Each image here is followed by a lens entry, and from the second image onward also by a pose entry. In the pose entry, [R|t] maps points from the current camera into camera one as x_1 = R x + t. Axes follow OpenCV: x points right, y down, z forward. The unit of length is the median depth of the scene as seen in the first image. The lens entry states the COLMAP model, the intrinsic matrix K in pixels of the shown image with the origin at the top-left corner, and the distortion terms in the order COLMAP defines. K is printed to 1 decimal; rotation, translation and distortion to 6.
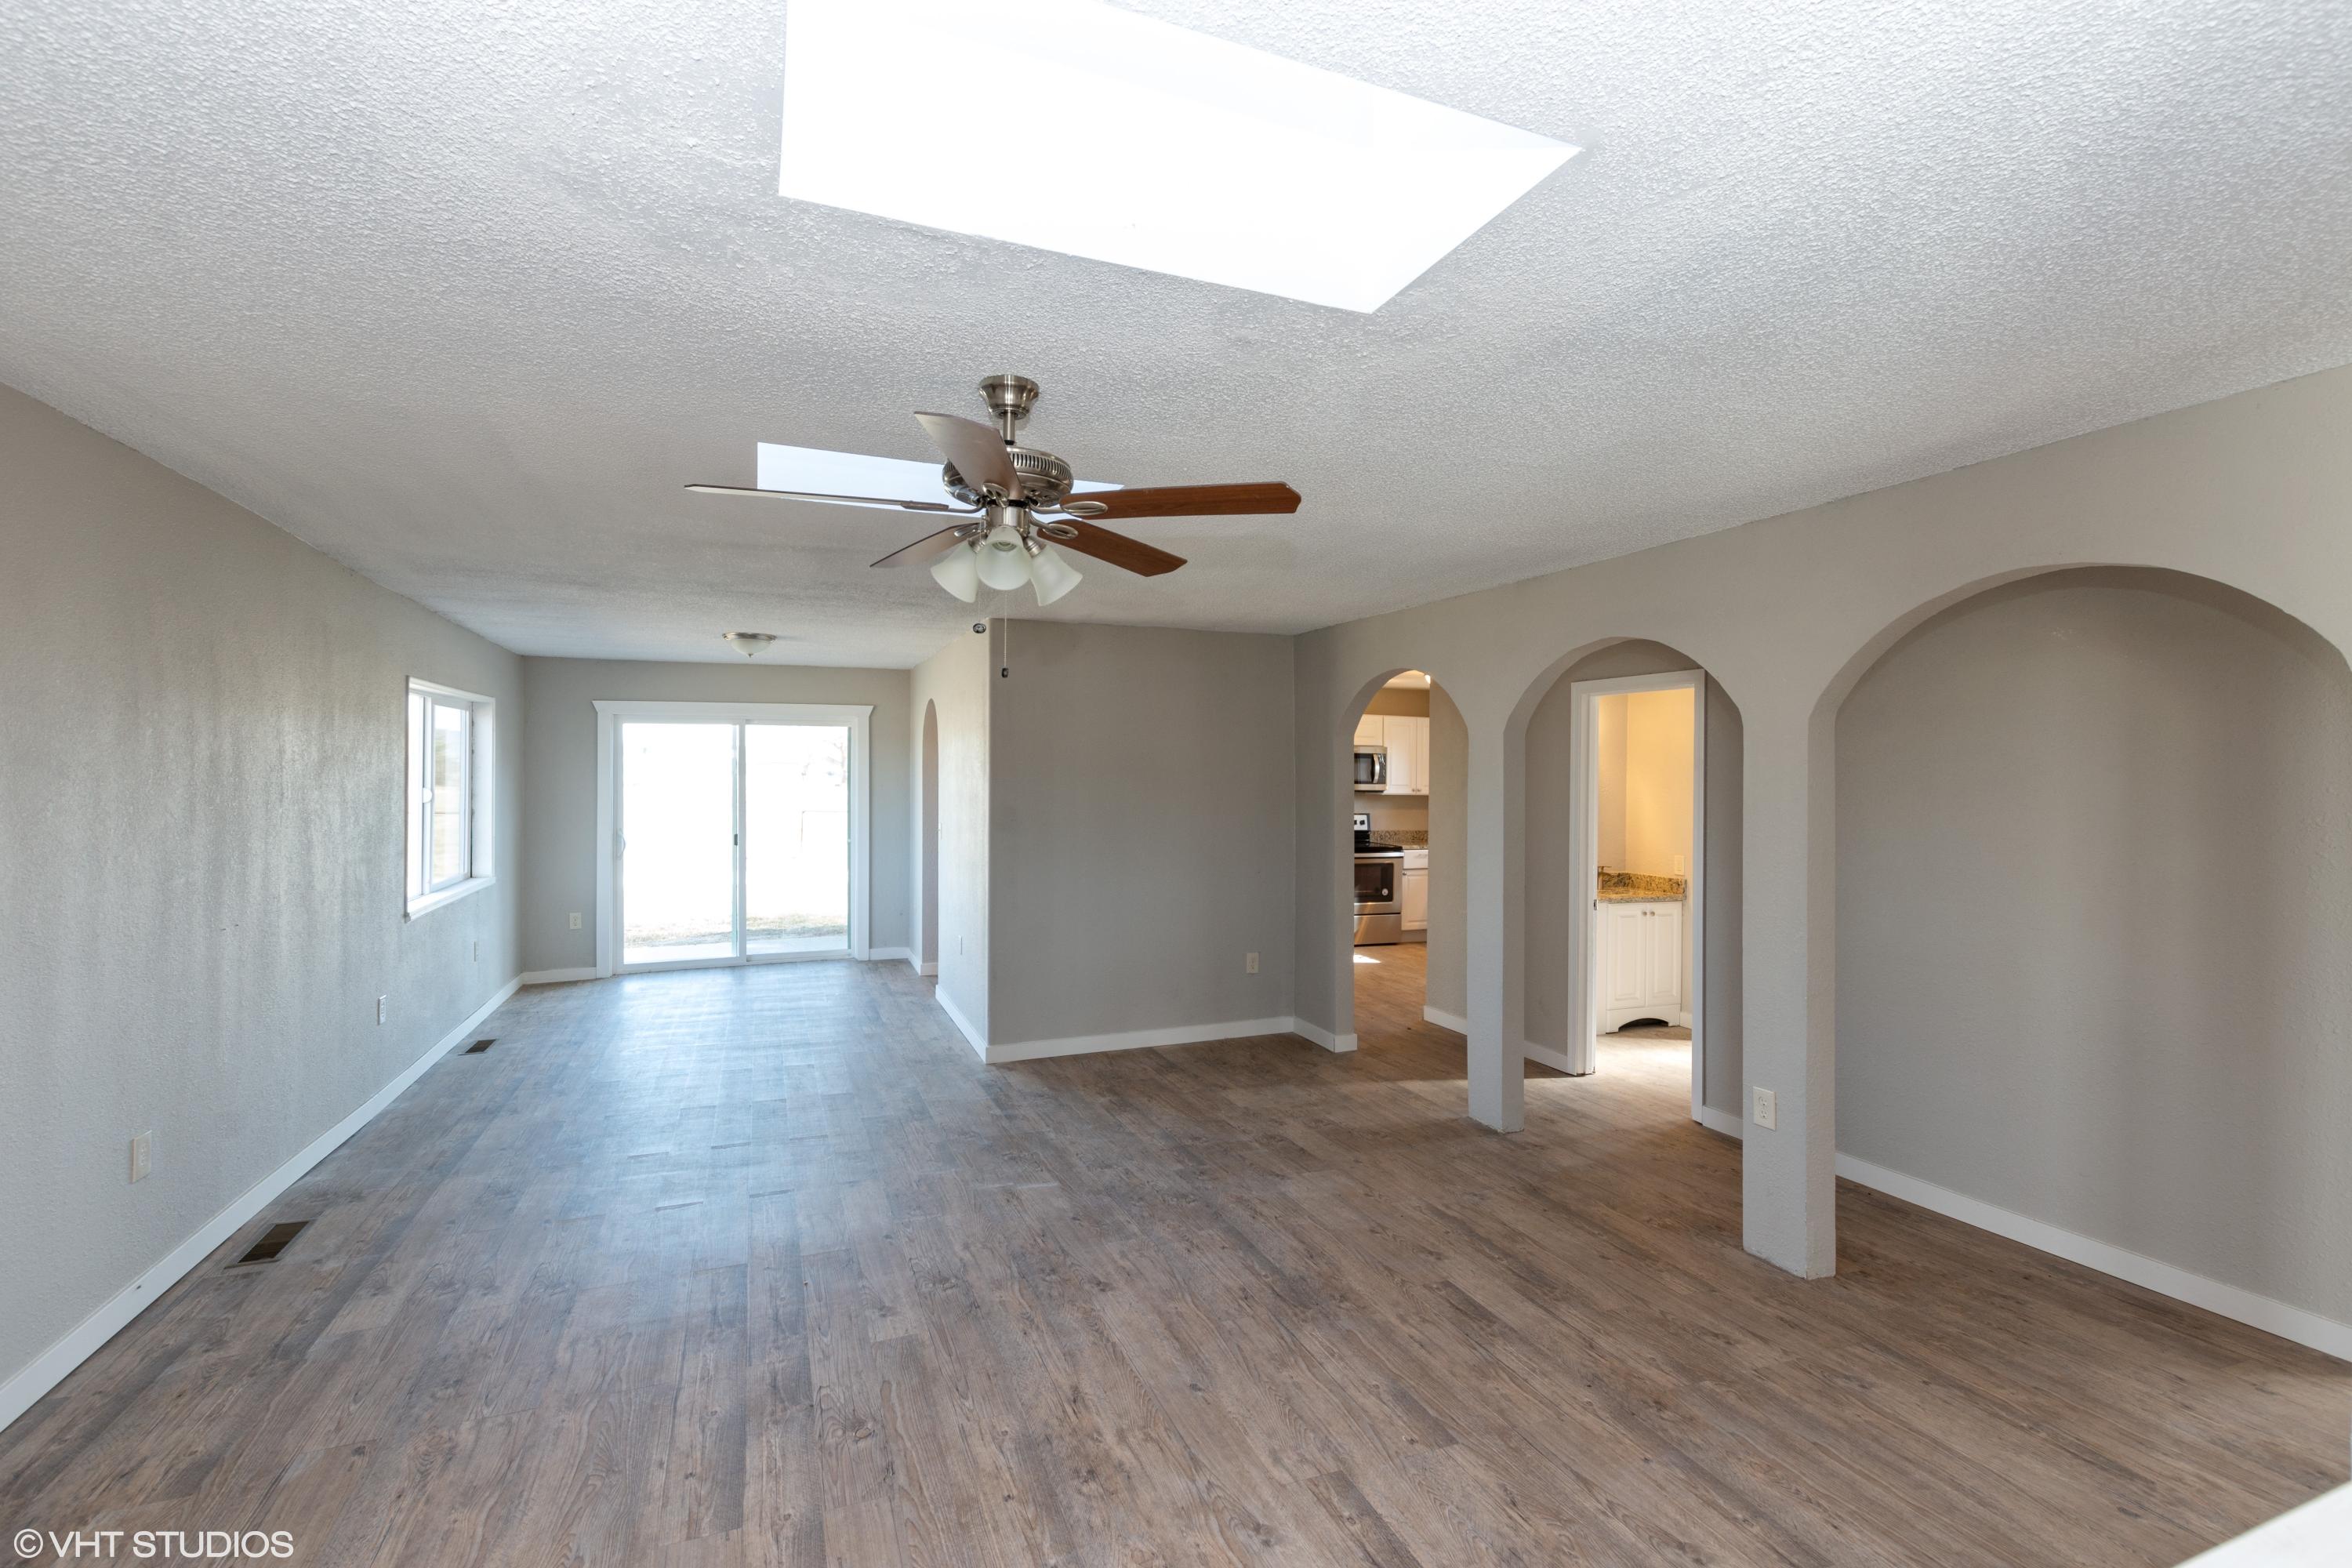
lens RADIAL K [[1026.8, 0, 1172.0], [0, 1026.8, 777.4], [0, 0, 1]] dist [0.002319, -0.003021]
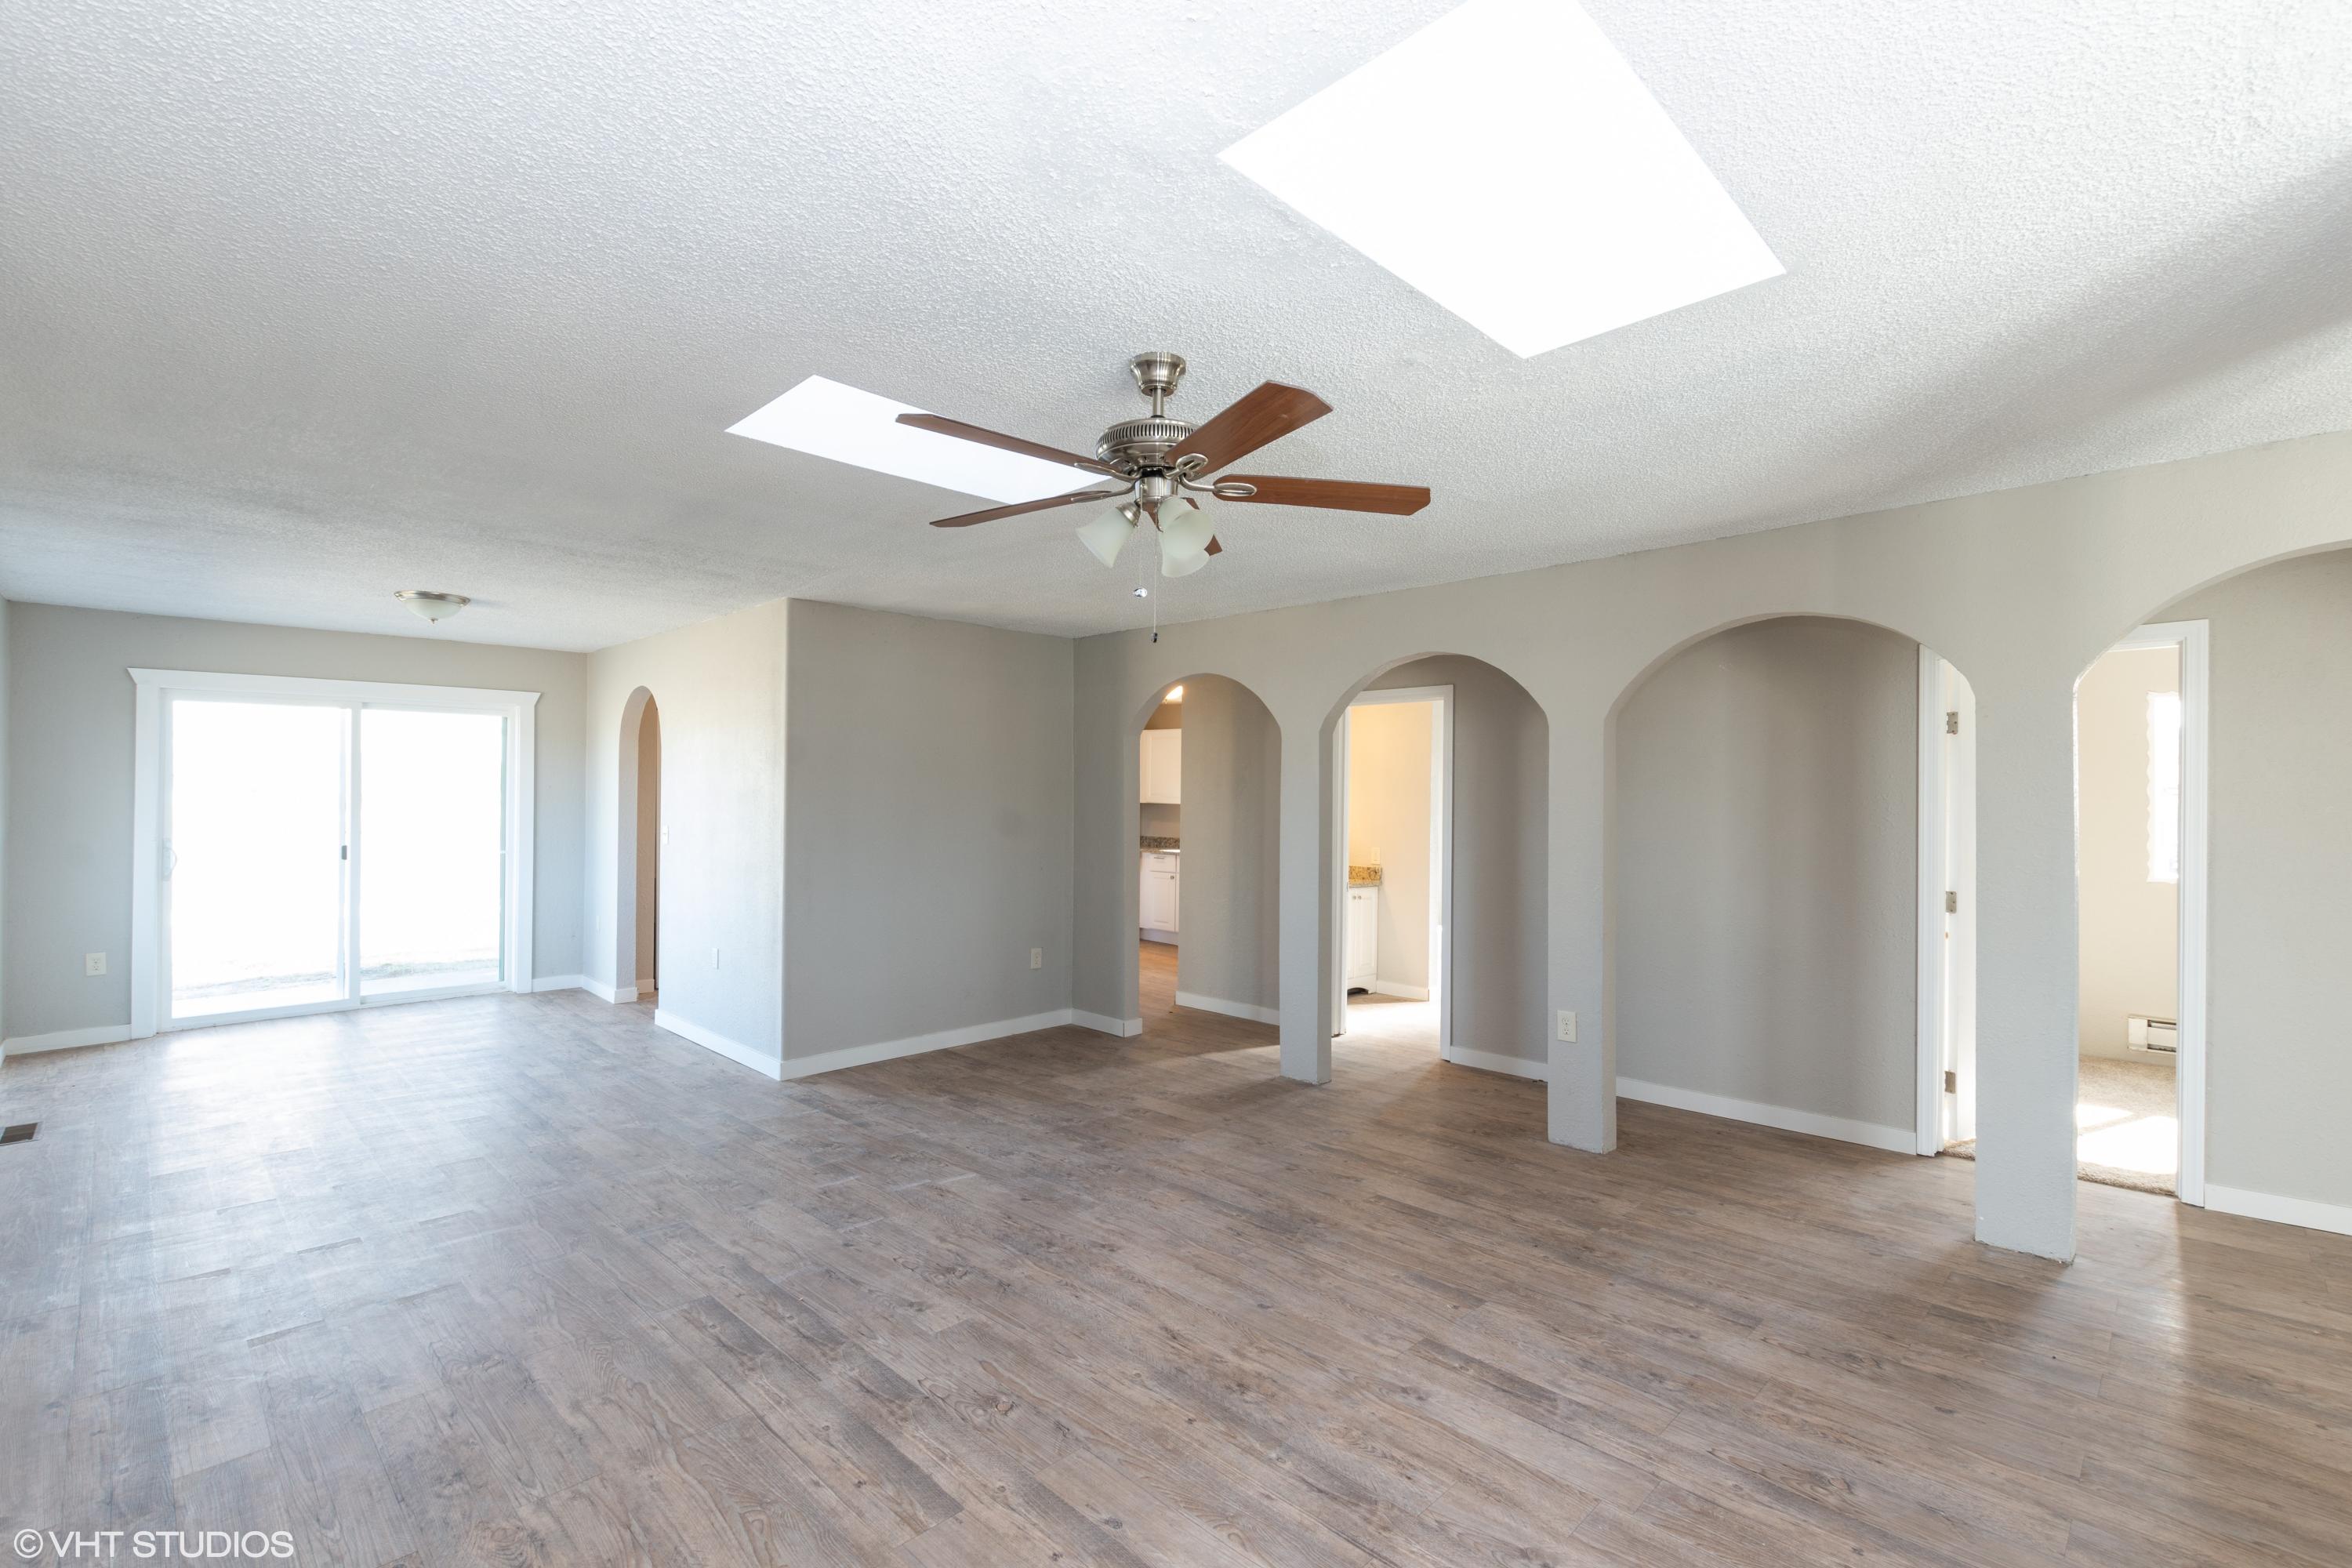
lens RADIAL K [[1026.8, 0, 1179.4], [0, 1026.8, 791.6], [0, 0, 1]] dist [0.002319, -0.003021]
pose [[0.918092, 0.004766, 0.396339, -0.364634], [-0.002808, 0.999981, -0.005520, 0.039651], [-0.396357, 0.003955, 0.918088, 0.023675]]
